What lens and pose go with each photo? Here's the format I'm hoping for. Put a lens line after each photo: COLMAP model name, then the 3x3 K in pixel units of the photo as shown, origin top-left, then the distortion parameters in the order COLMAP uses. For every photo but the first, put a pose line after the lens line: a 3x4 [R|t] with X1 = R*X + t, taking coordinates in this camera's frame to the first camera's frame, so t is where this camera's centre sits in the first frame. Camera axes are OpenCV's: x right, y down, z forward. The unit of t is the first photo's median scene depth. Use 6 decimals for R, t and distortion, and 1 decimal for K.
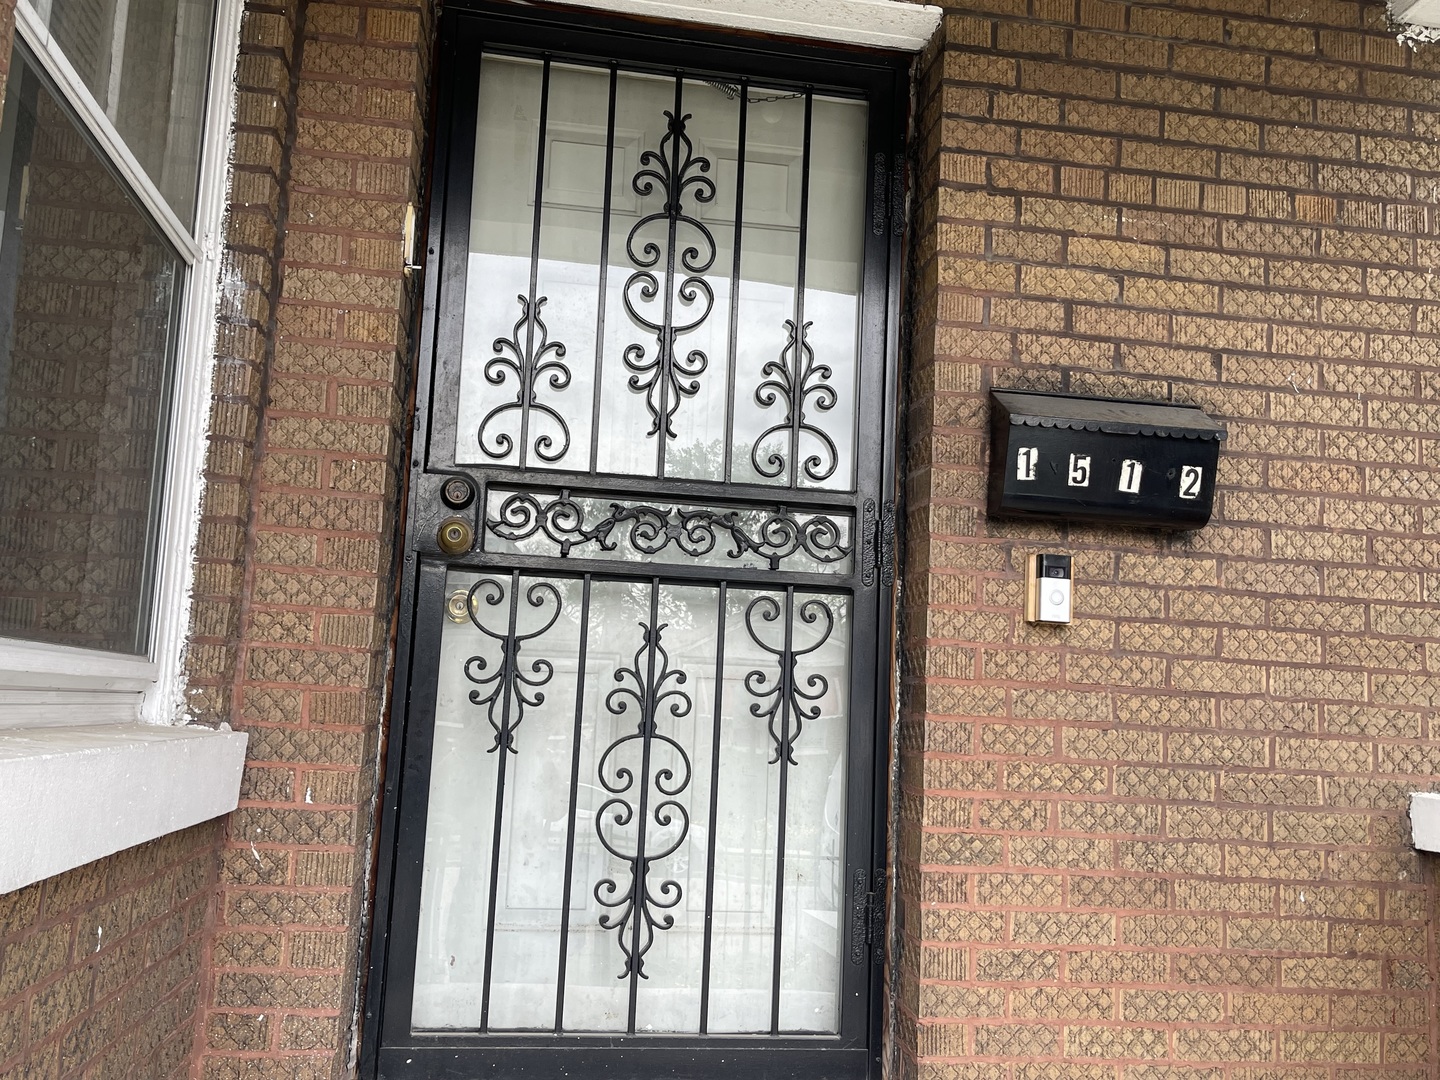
lens RADIAL K [[1262.1, 0, 718.7], [0, 1262.1, 536.0], [0, 0, 1]] dist [0.019006, -0.022471]
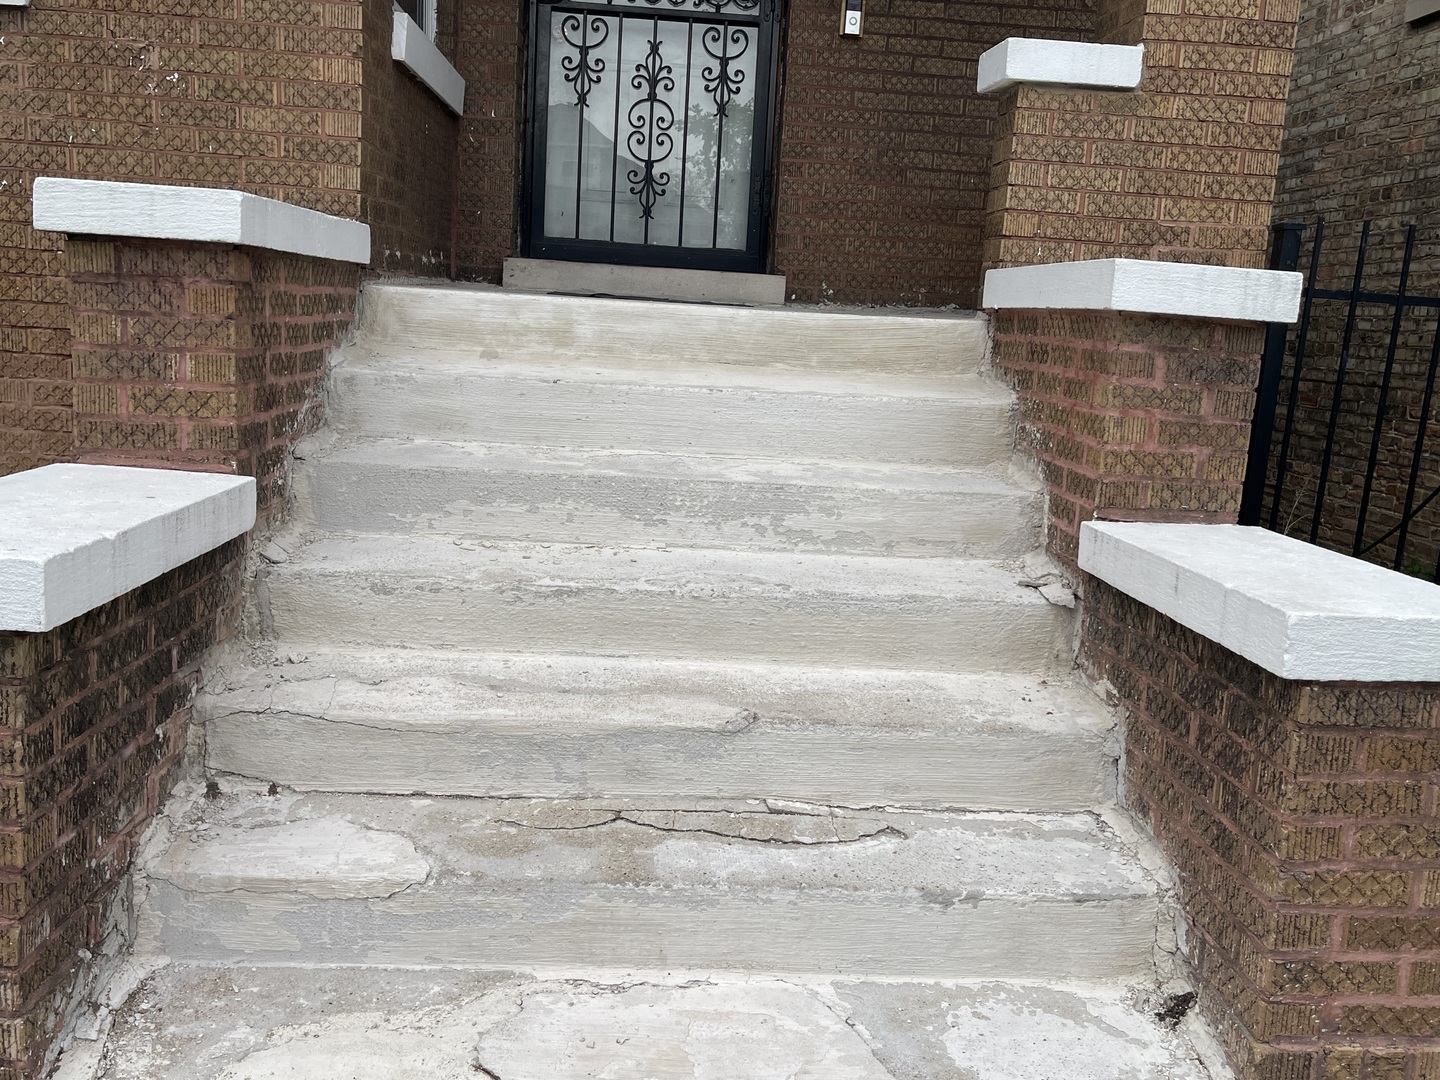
lens RADIAL K [[1262.1, 0, 720.2], [0, 1262.1, 534.1], [0, 0, 1]] dist [0.019006, -0.022471]
pose [[0.996063, 0.025700, -0.084842, 0.244417], [0.000878, 0.954151, 0.299324, 0.219157], [0.088645, -0.298220, 0.950372, -1.134215]]
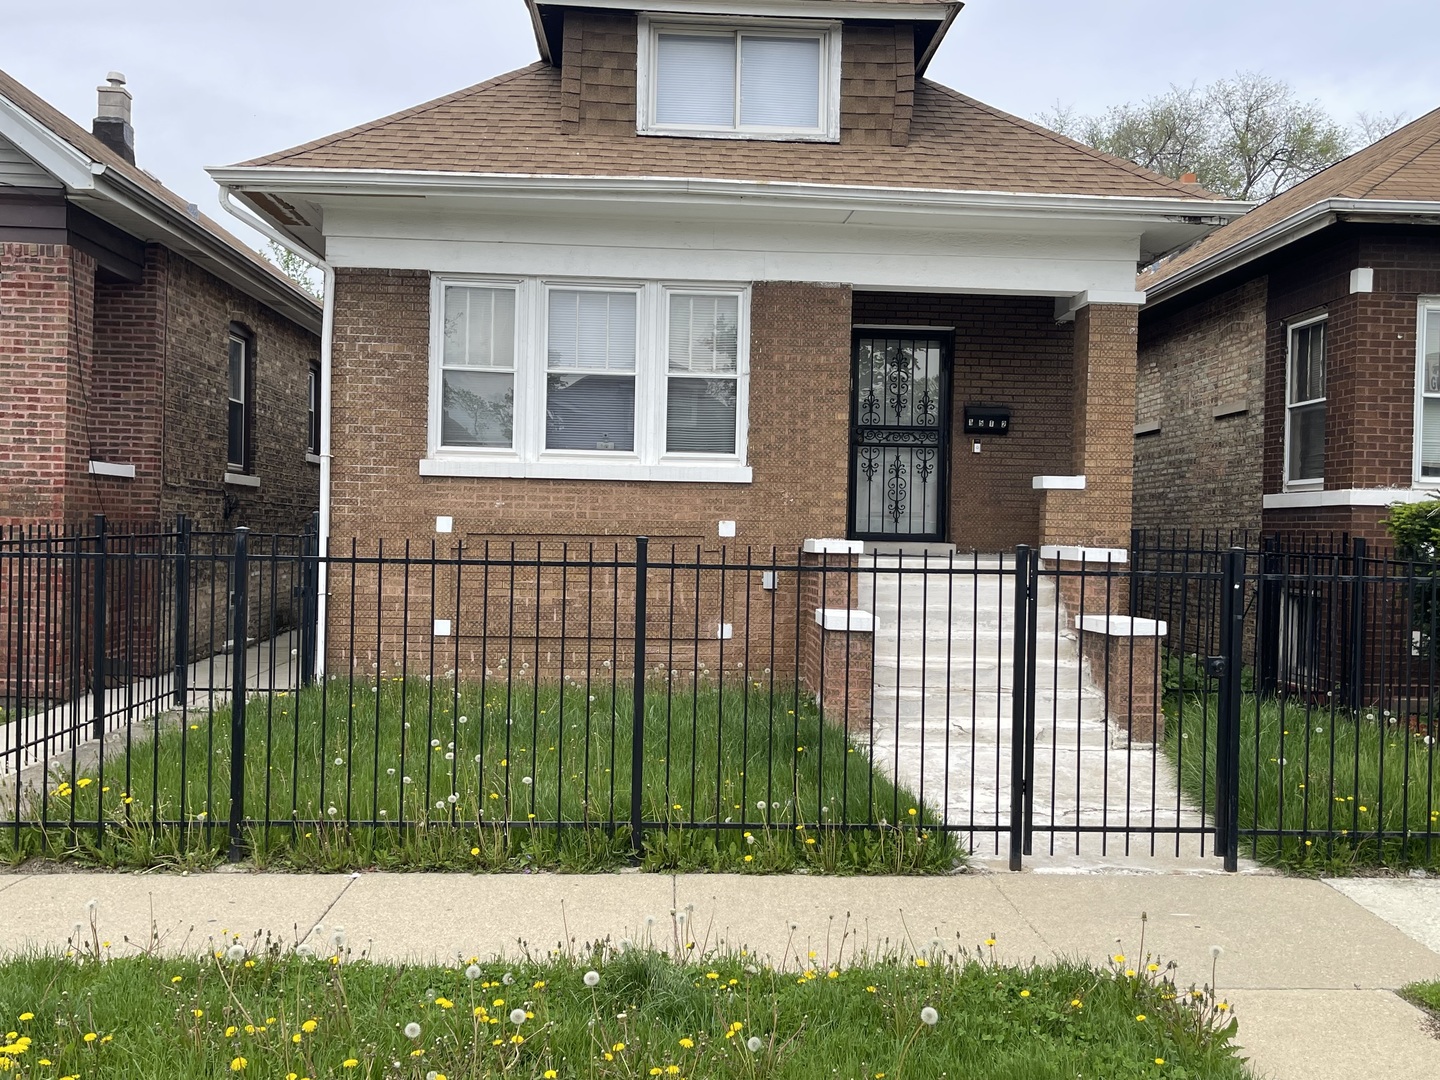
lens RADIAL K [[1343.2, 0, 707.0], [0, 1343.2, 547.9], [0, 0, 1]] dist [0.038765, 0.000000]
pose [[0.995093, -0.027212, -0.095124, -0.316964], [0.040472, 0.989271, 0.140376, -0.357687], [0.090284, -0.143537, 0.985518, -4.517304]]
